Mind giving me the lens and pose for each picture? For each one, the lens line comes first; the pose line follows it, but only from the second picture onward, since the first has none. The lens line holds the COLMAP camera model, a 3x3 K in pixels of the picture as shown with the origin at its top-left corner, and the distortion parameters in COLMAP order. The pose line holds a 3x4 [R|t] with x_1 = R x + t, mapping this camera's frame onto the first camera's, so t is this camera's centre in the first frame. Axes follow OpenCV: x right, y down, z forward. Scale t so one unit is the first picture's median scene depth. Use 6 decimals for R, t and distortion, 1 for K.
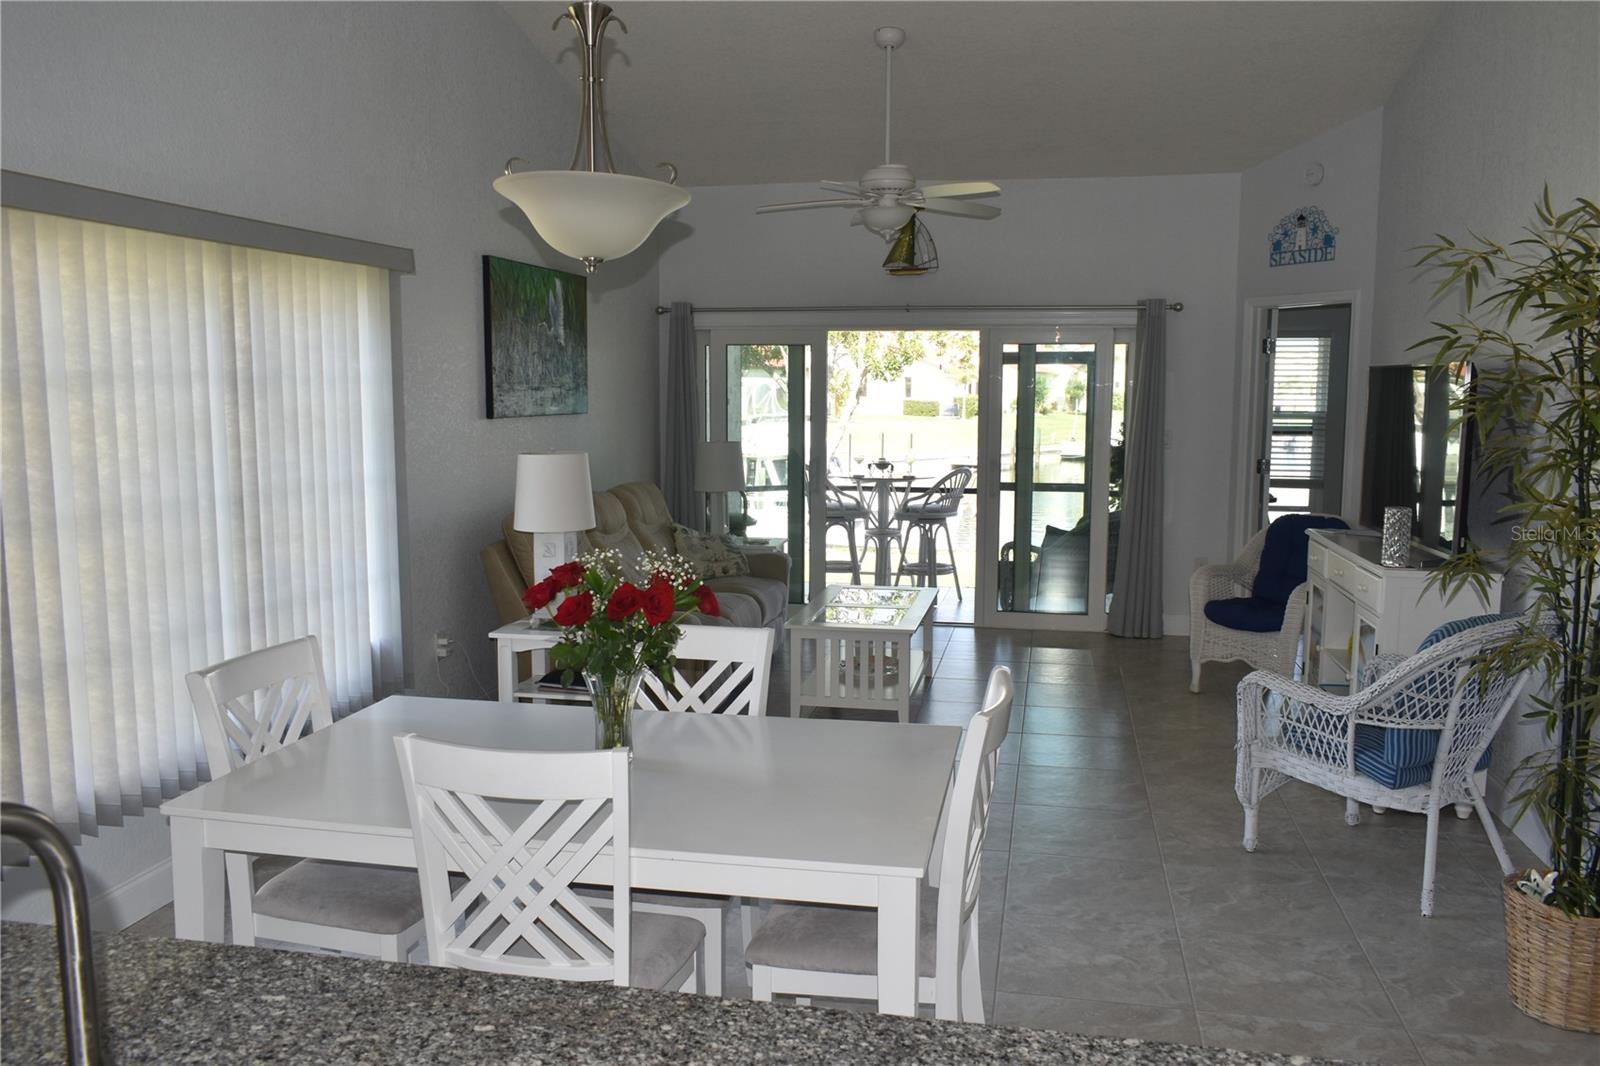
lens RADIAL K [[1253.2, 0, 804.0], [0, 1253.2, 537.4], [0, 0, 1]] dist [-0.013715, 0.005845]
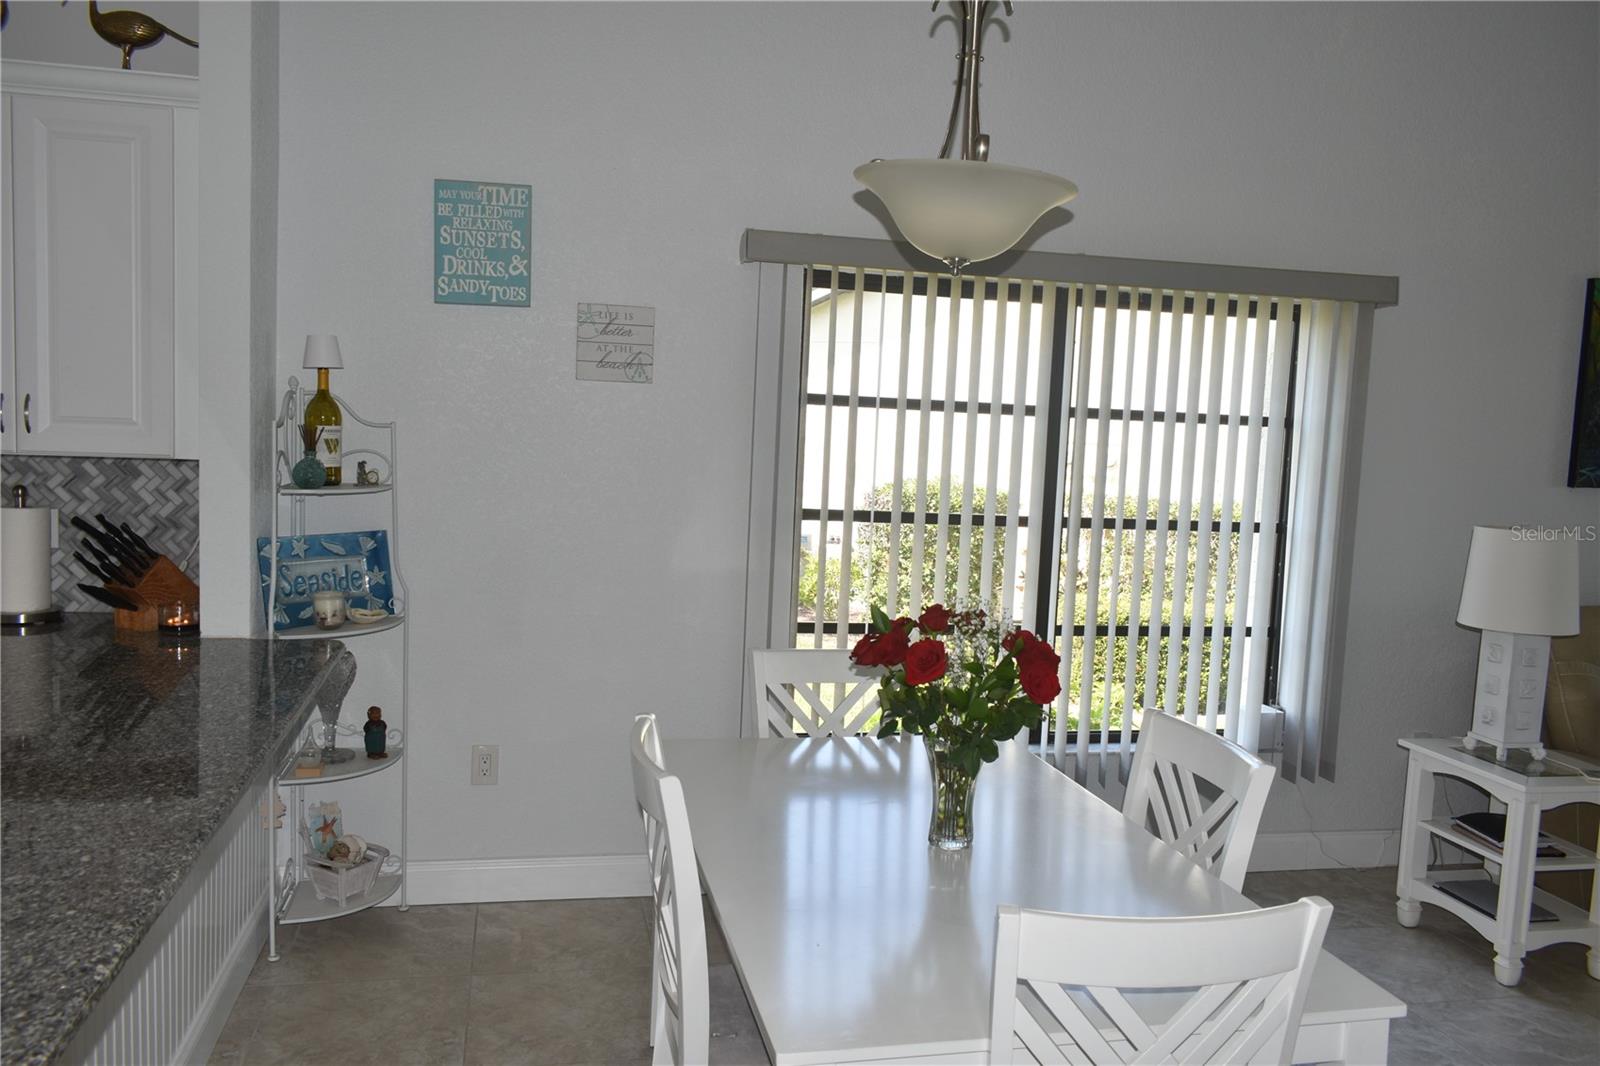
lens RADIAL K [[1253.2, 0, 804.0], [0, 1253.2, 537.4], [0, 0, 1]] dist [-0.013715, 0.005845]
pose [[0.401362, 0.099202, -0.910531, 0.242130], [-0.153328, 0.987366, 0.039987, -0.019771], [0.902995, 0.123561, 0.411502, 0.227672]]
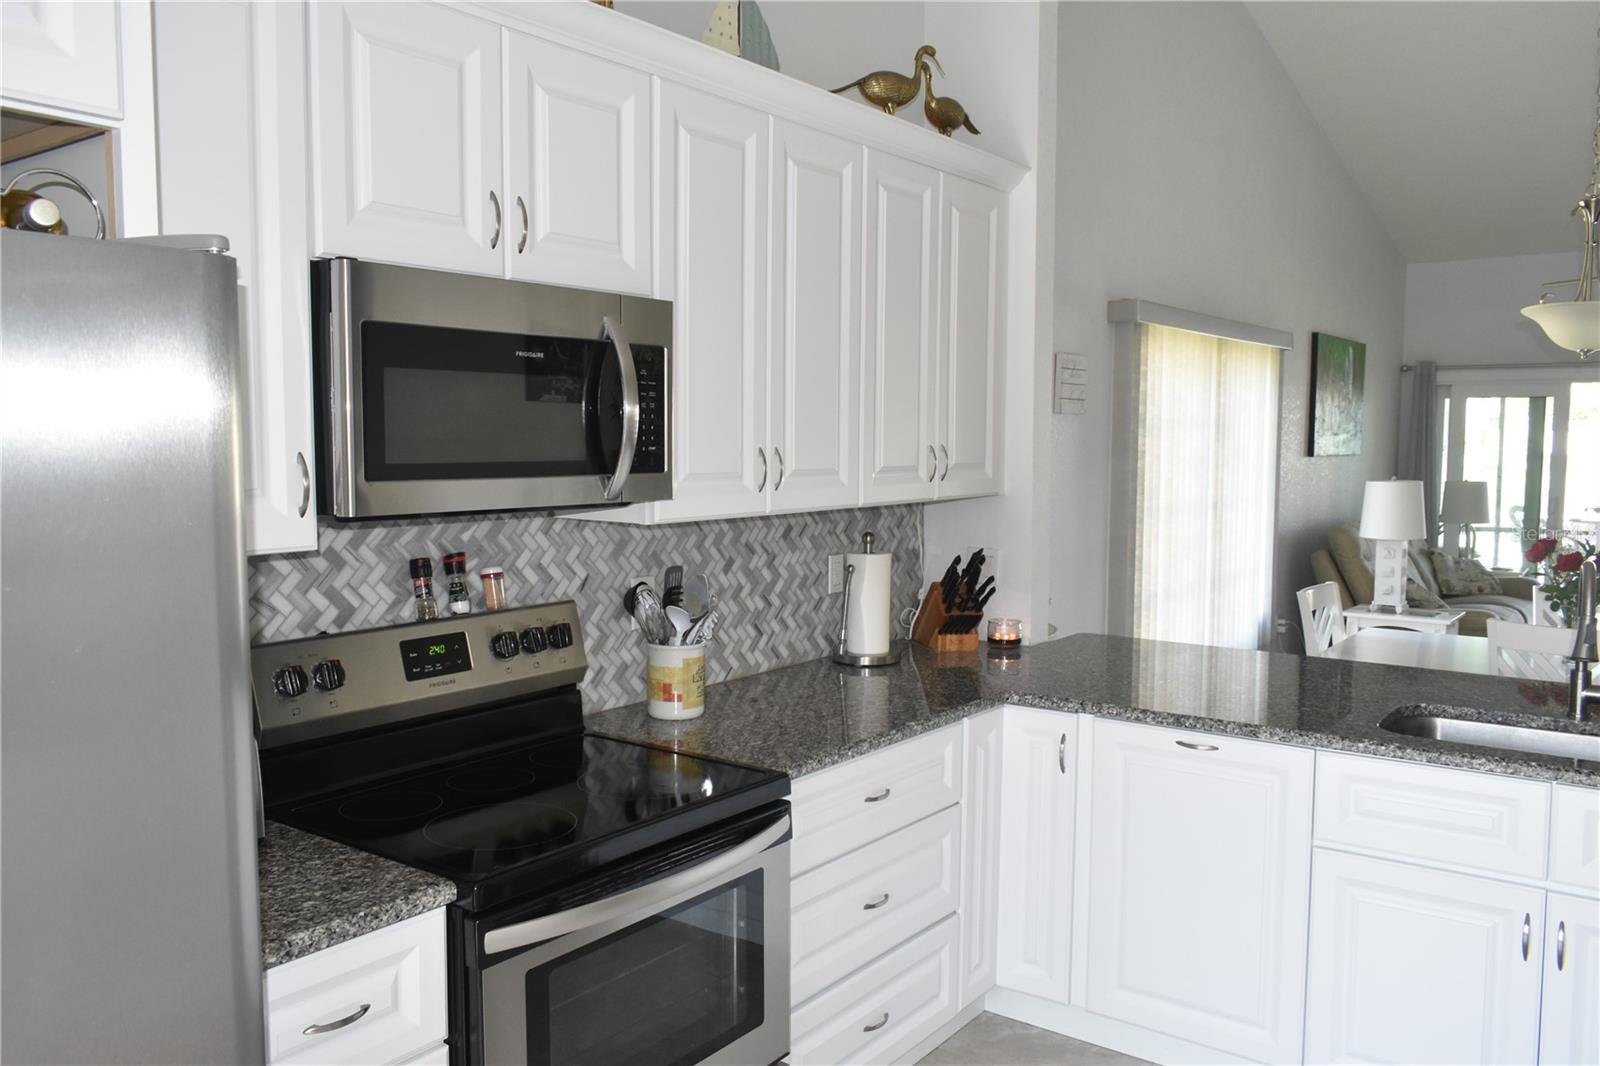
lens RADIAL K [[1253.2, 0, 804.0], [0, 1253.2, 537.4], [0, 0, 1]] dist [-0.013715, 0.005845]
pose [[0.905418, 0.033106, -0.423229, -0.157426], [-0.050426, 0.998283, -0.029789, 0.049236], [0.421517, 0.048313, 0.905533, -0.359799]]
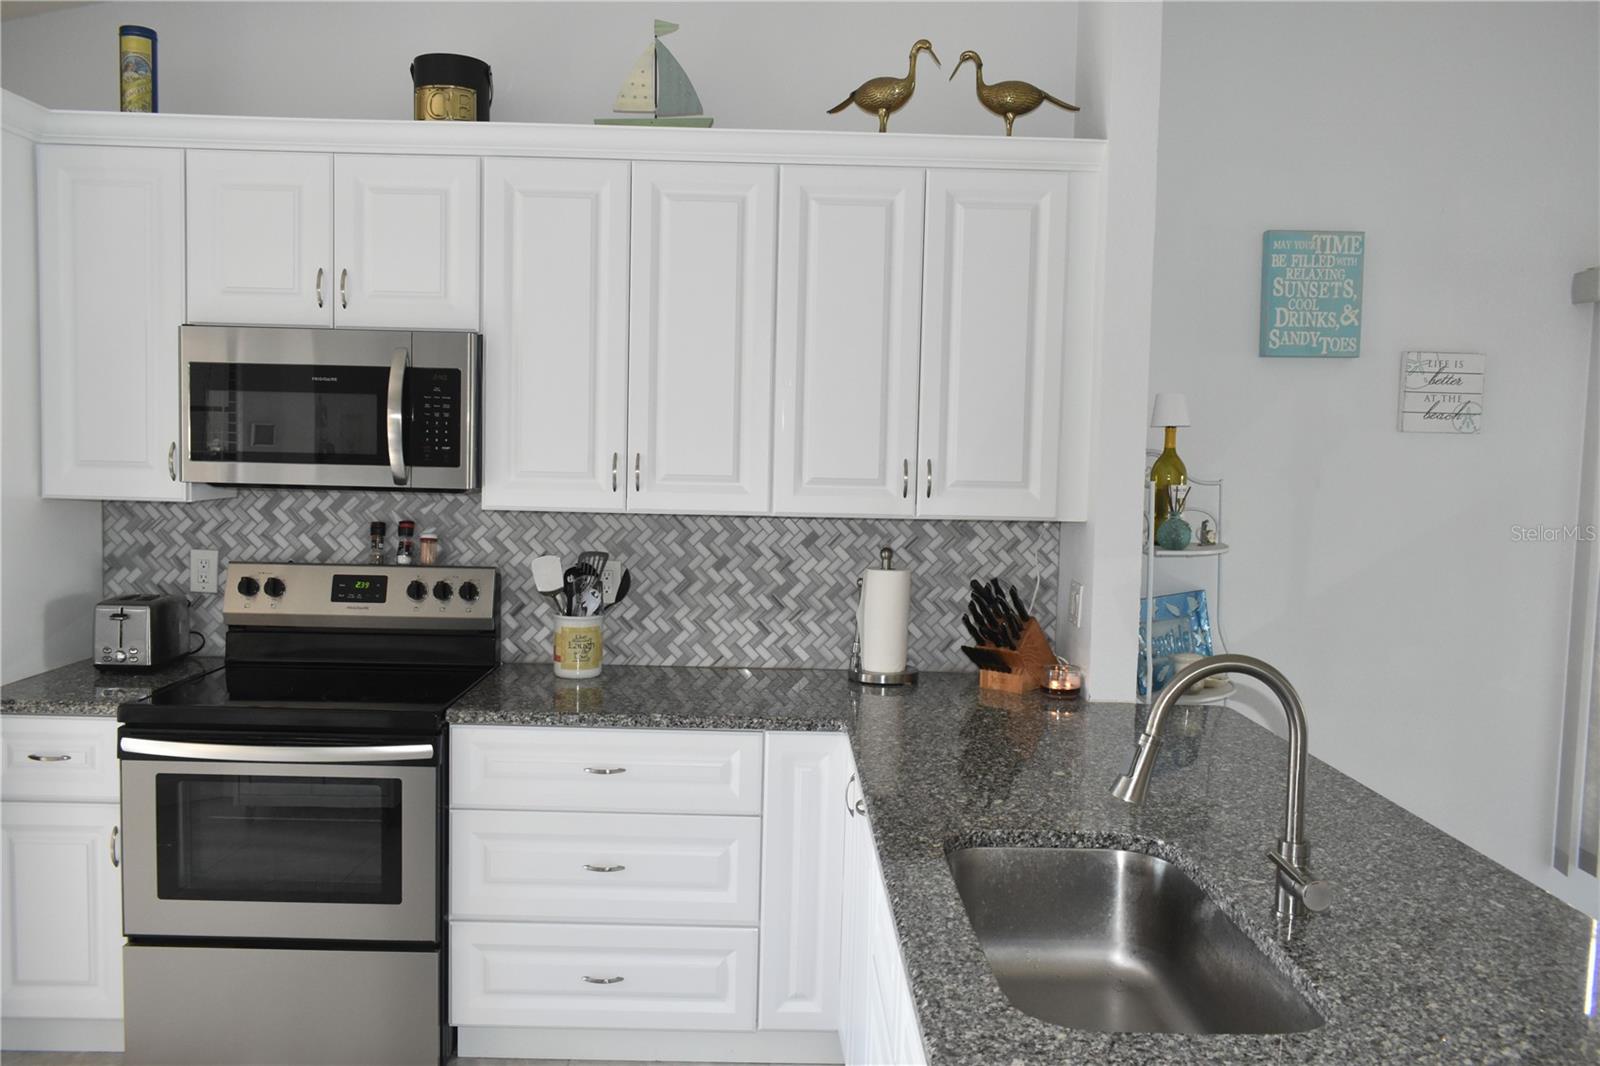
lens RADIAL K [[1230.8, 0, 799.9], [0, 1230.8, 536.9], [0, 0, 1]] dist [-0.021411, 0.009144]
pose [[0.215827, 0.071637, -0.973800, 0.137735], [-0.141684, 0.989048, 0.041356, 0.008517], [0.966097, 0.129047, 0.223613, -0.008739]]
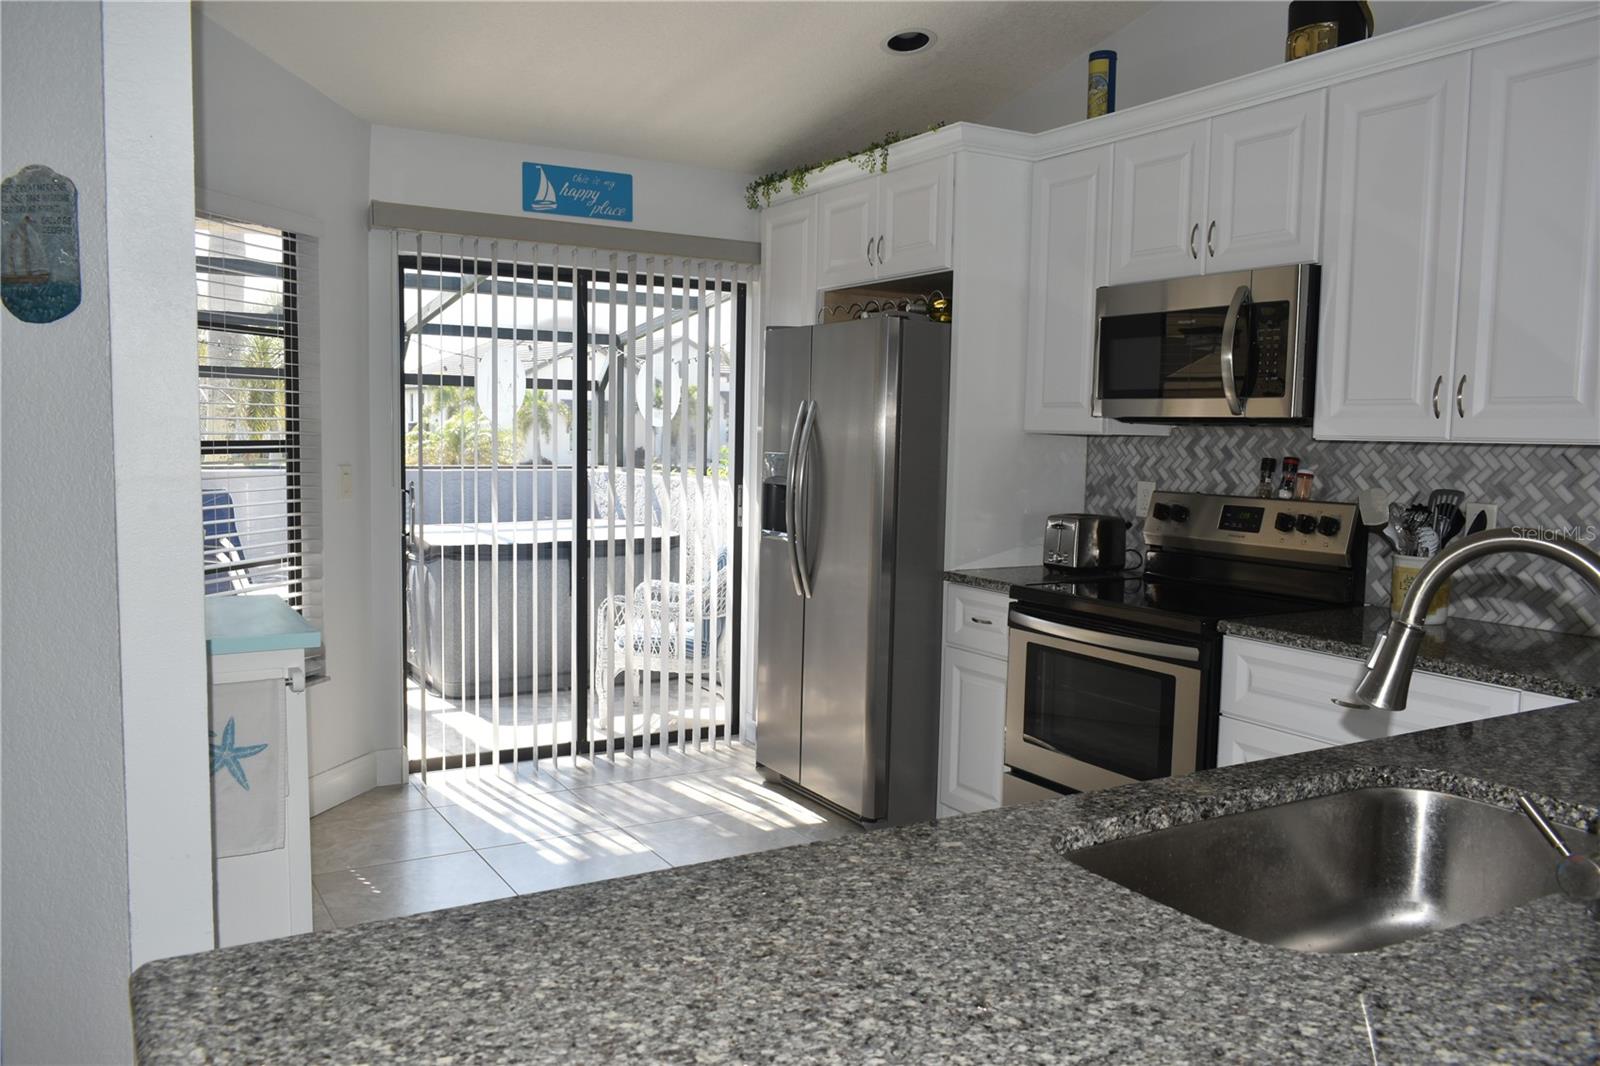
lens RADIAL K [[1230.8, 0, 799.9], [0, 1230.8, 536.9], [0, 0, 1]] dist [-0.021411, 0.009144]
pose [[-0.741764, 0.038415, -0.669560, 0.116754], [-0.104011, 0.979689, 0.171436, 0.011323], [0.662547, 0.196807, -0.722702, 0.204021]]
